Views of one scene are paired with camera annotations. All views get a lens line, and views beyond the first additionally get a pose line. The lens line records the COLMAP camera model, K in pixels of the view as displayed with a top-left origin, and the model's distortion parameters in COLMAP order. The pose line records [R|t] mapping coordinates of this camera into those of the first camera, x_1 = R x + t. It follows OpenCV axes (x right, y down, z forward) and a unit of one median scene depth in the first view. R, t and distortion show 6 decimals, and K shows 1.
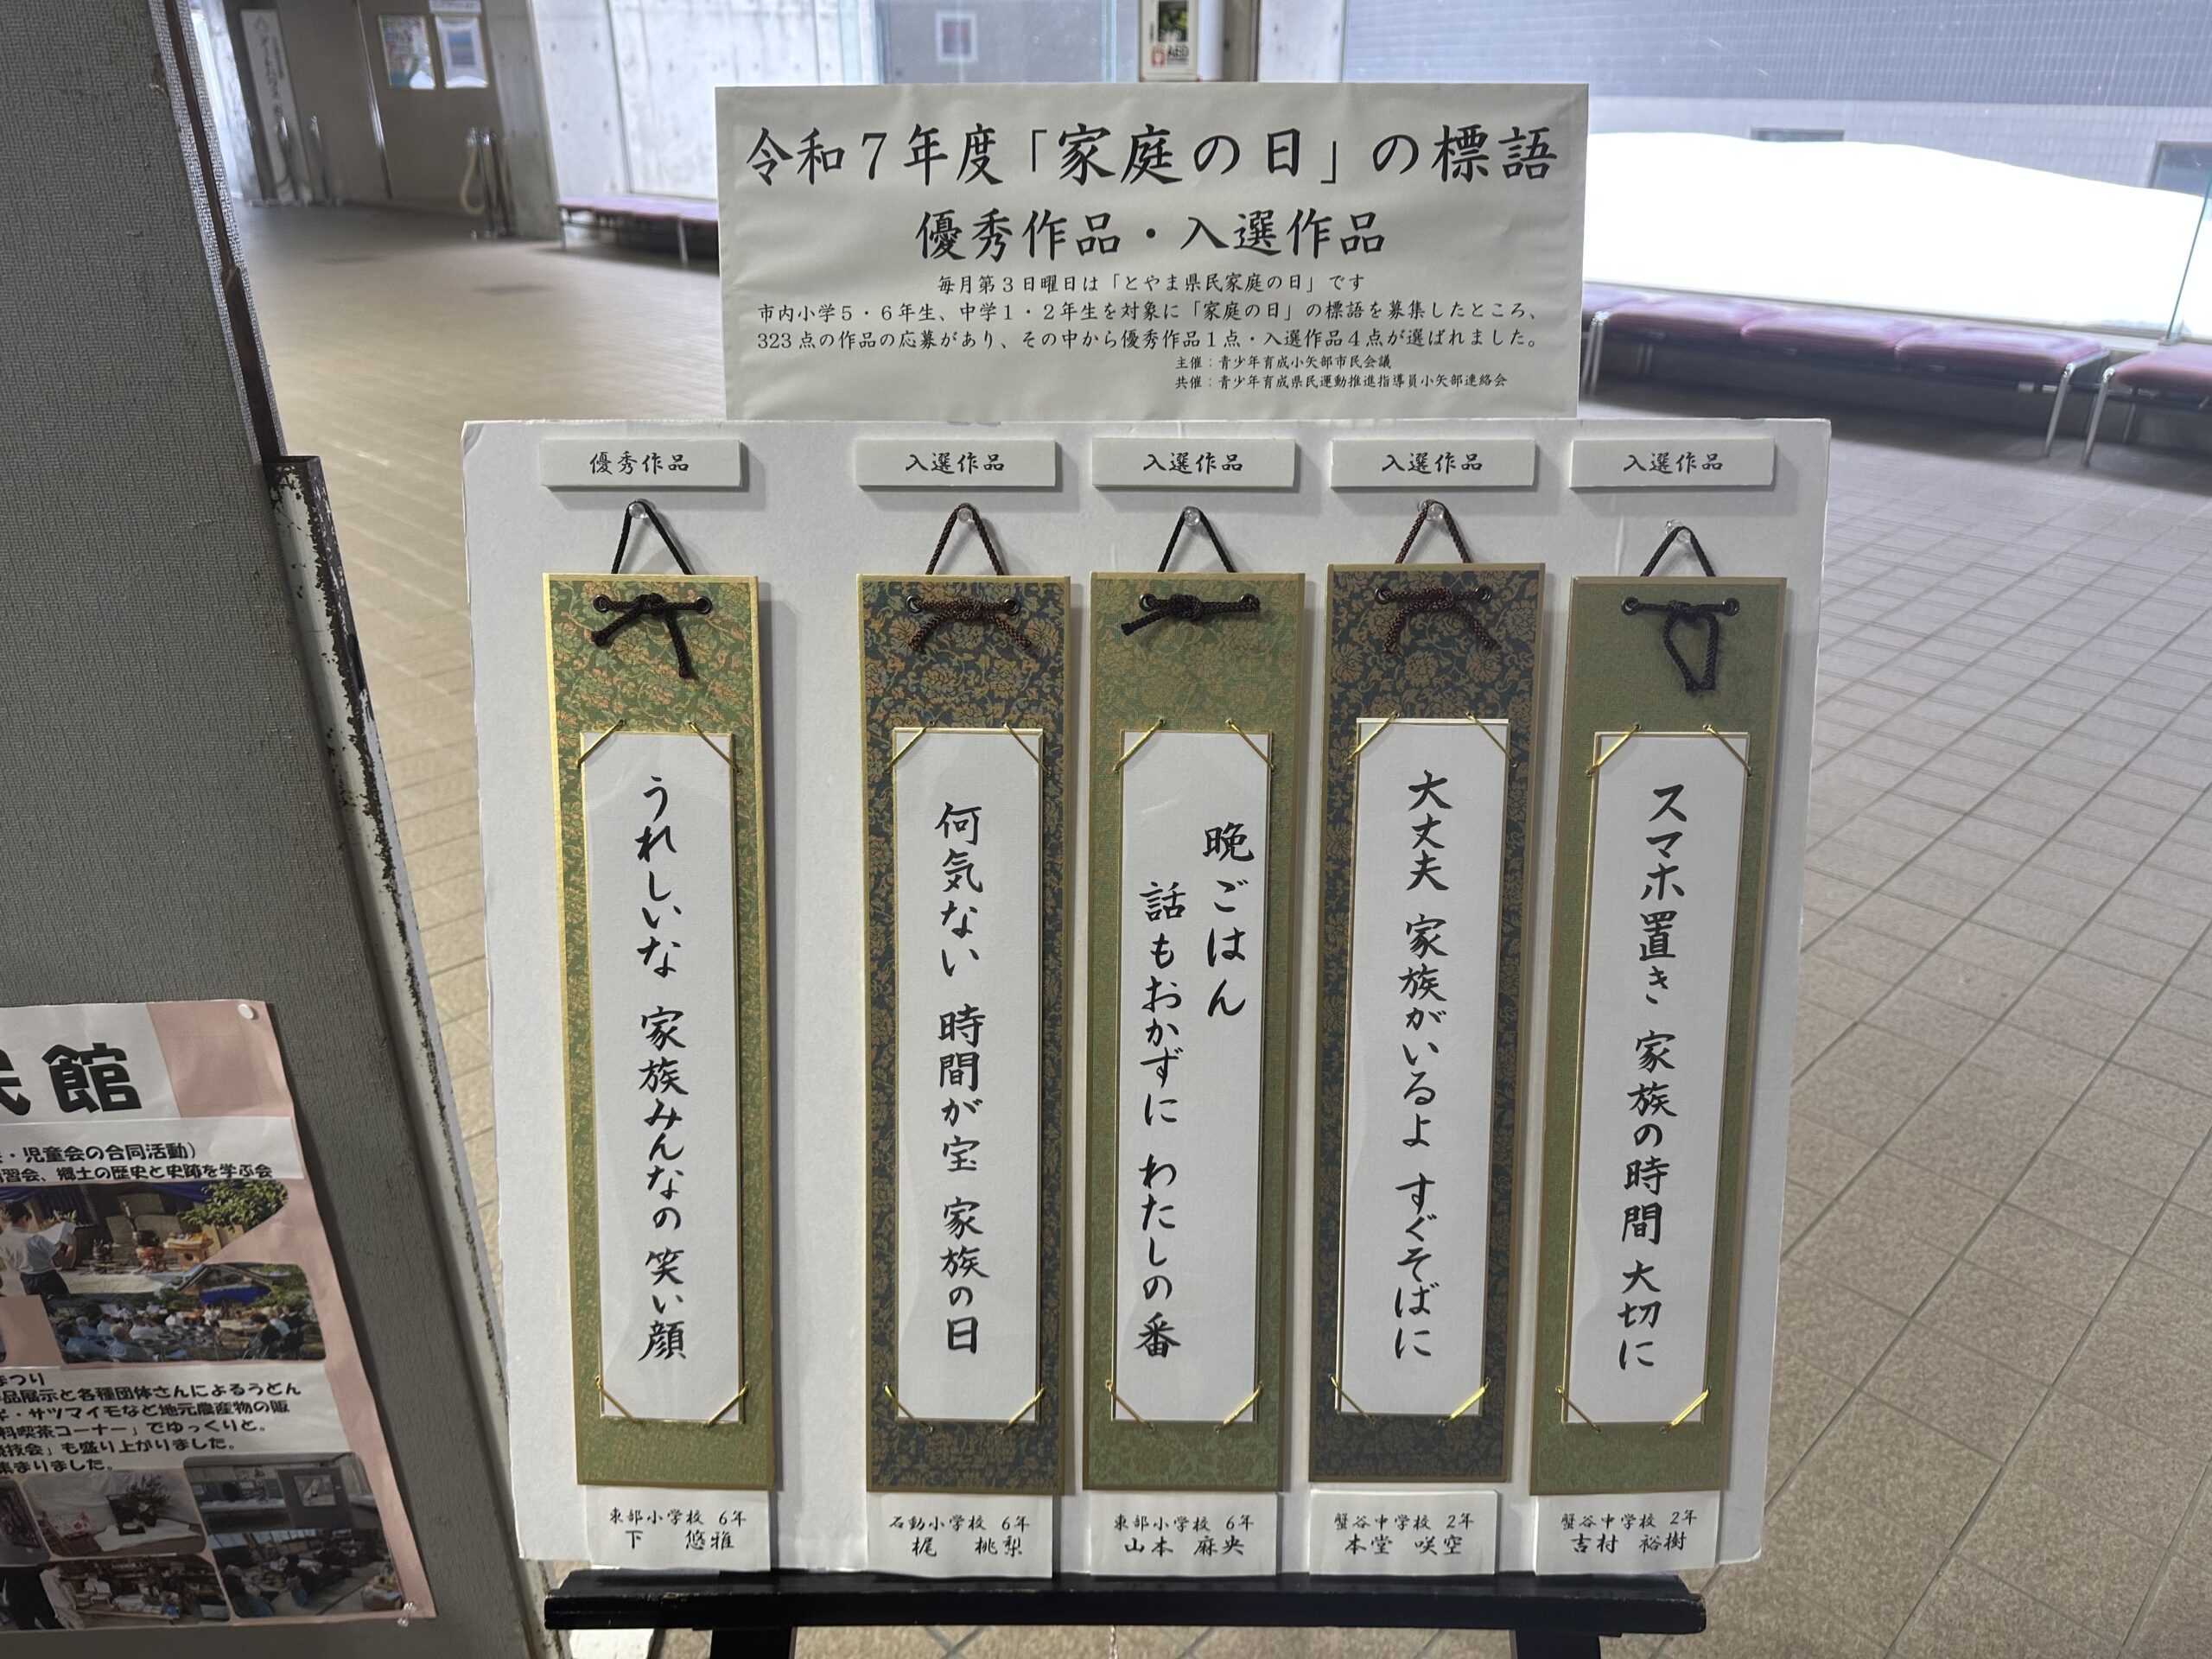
lens RADIAL K [[1576.9, 0, 1095.4], [0, 1576.9, 830.0], [0, 0, 1]] dist [0.004756, 0.000824]
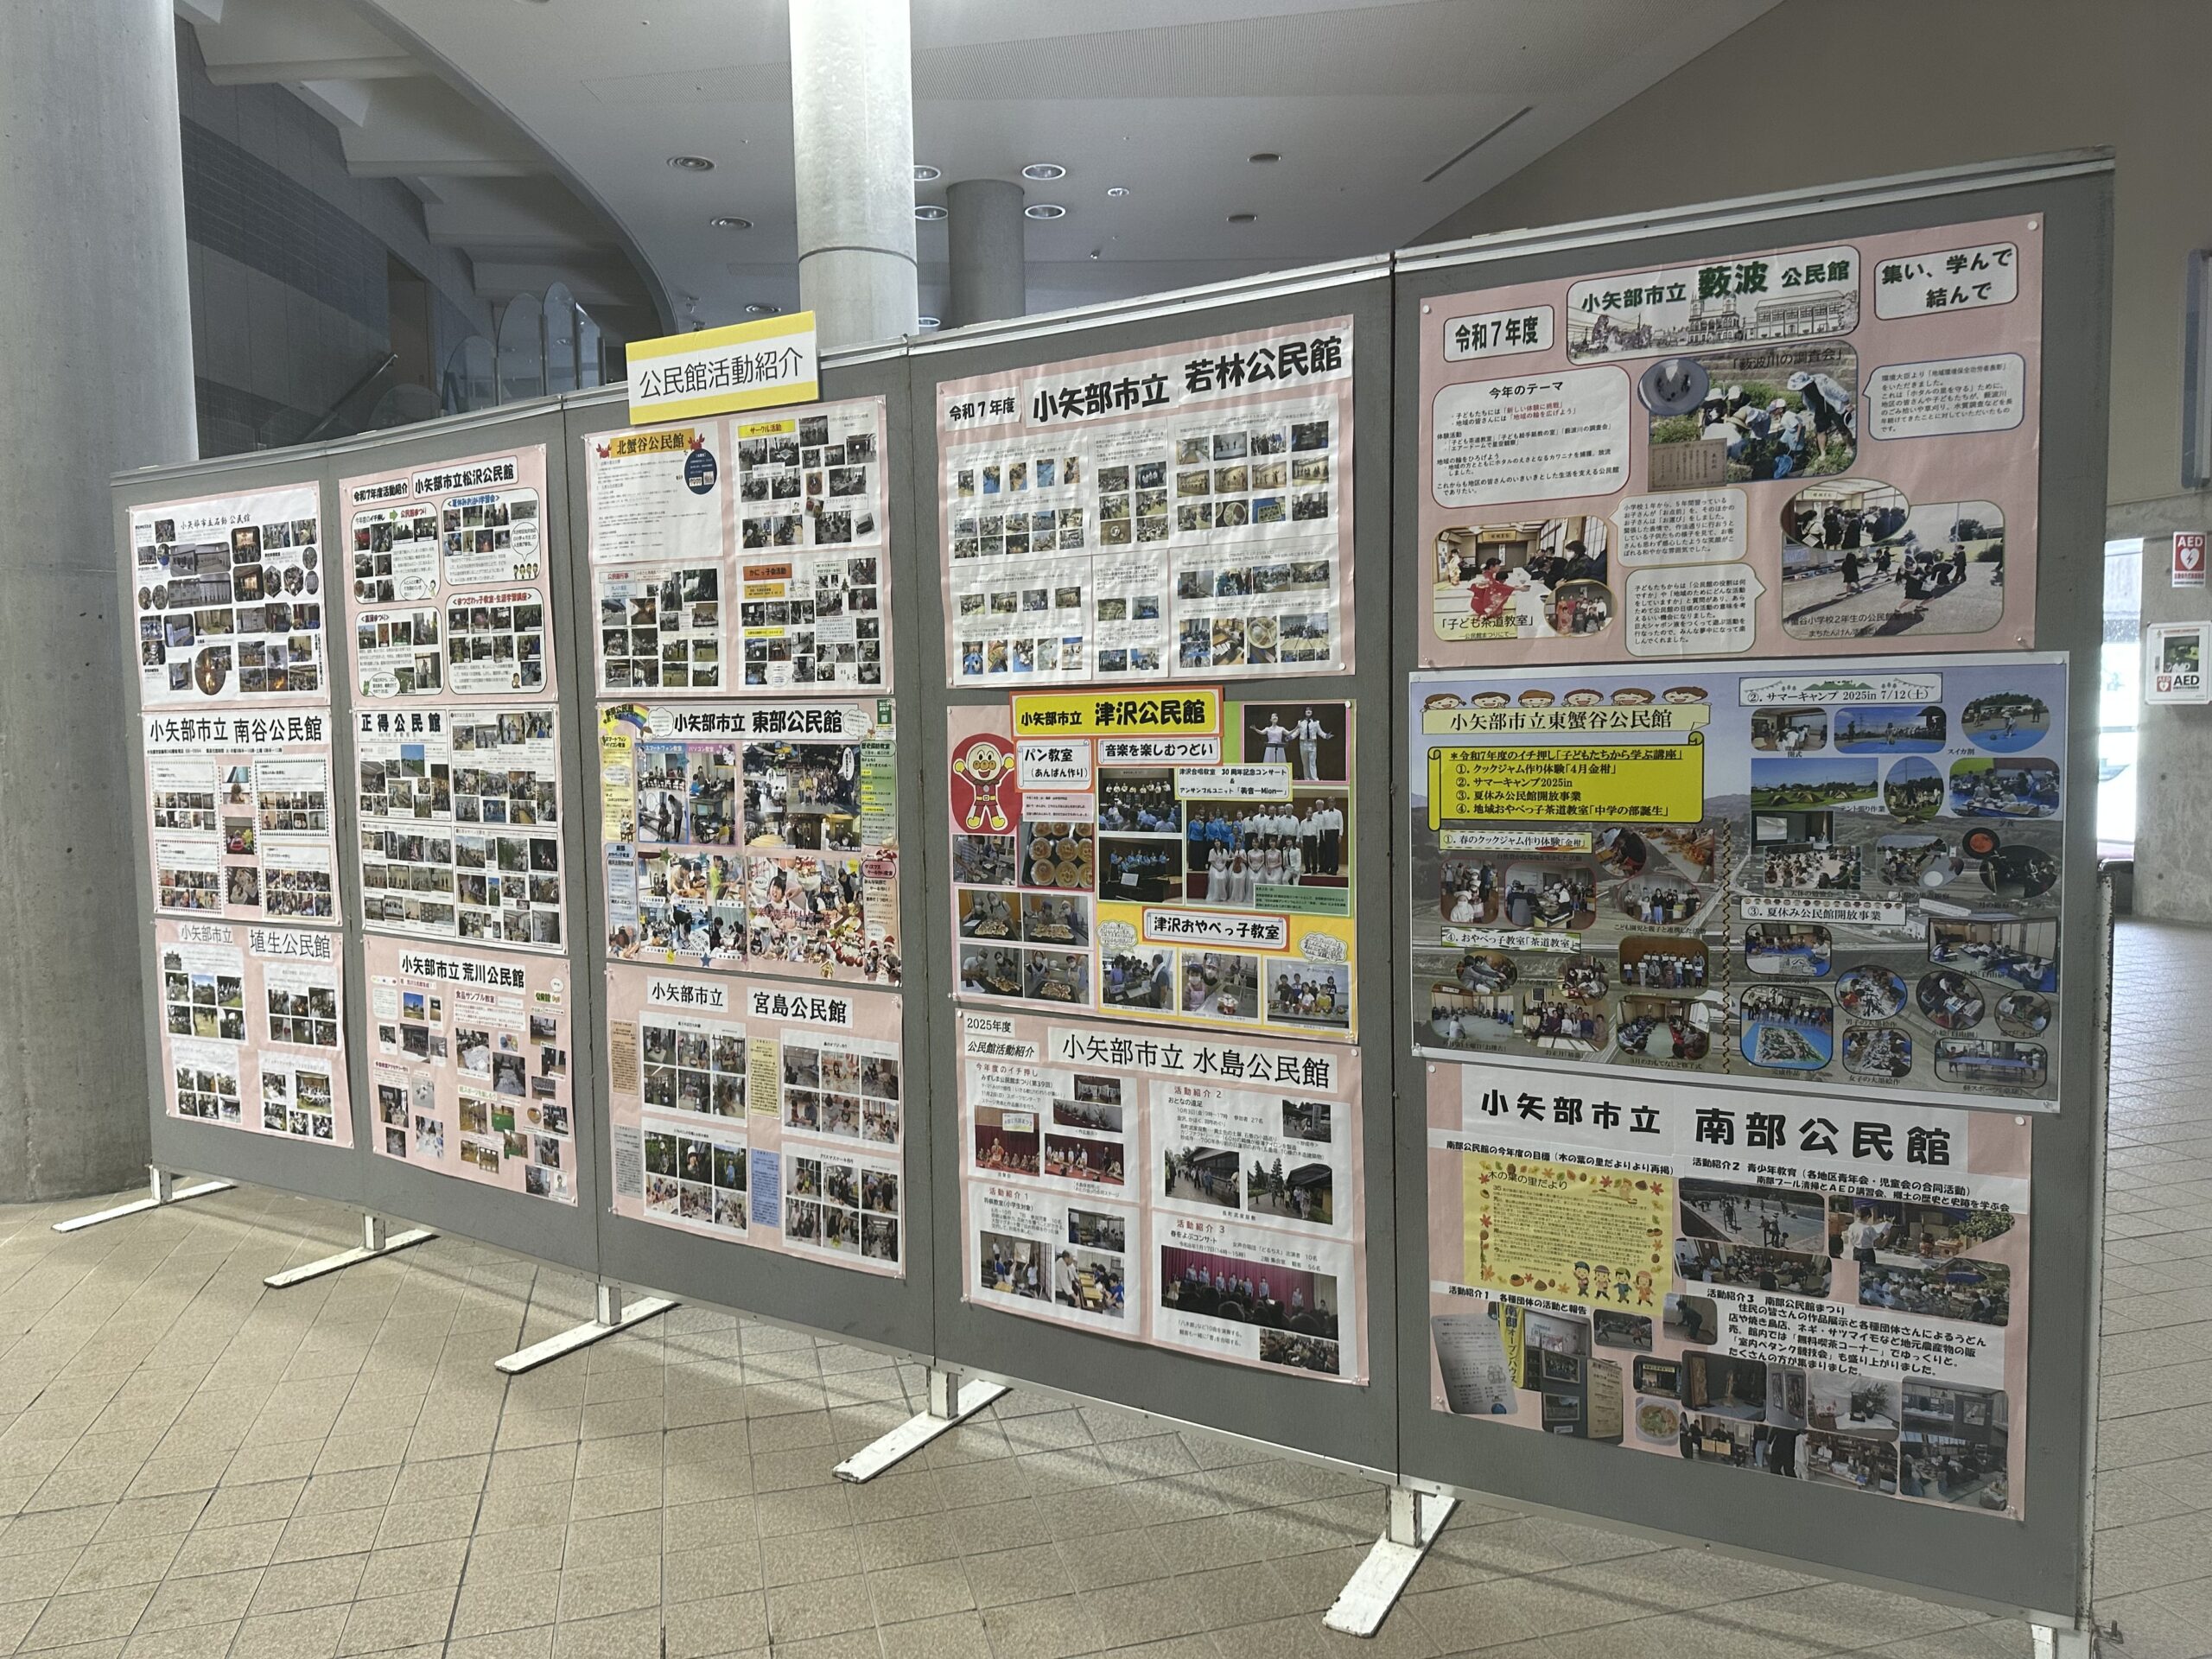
lens RADIAL K [[1576.9, 0, 1110.5], [0, 1576.9, 814.9], [0, 0, 1]] dist [0.004756, 0.000824]
pose [[0.870442, 0.025910, -0.491589, -0.508463], [-0.203972, 0.927840, -0.312264, 0.582977], [0.448025, 0.372078, 0.812916, -1.301318]]
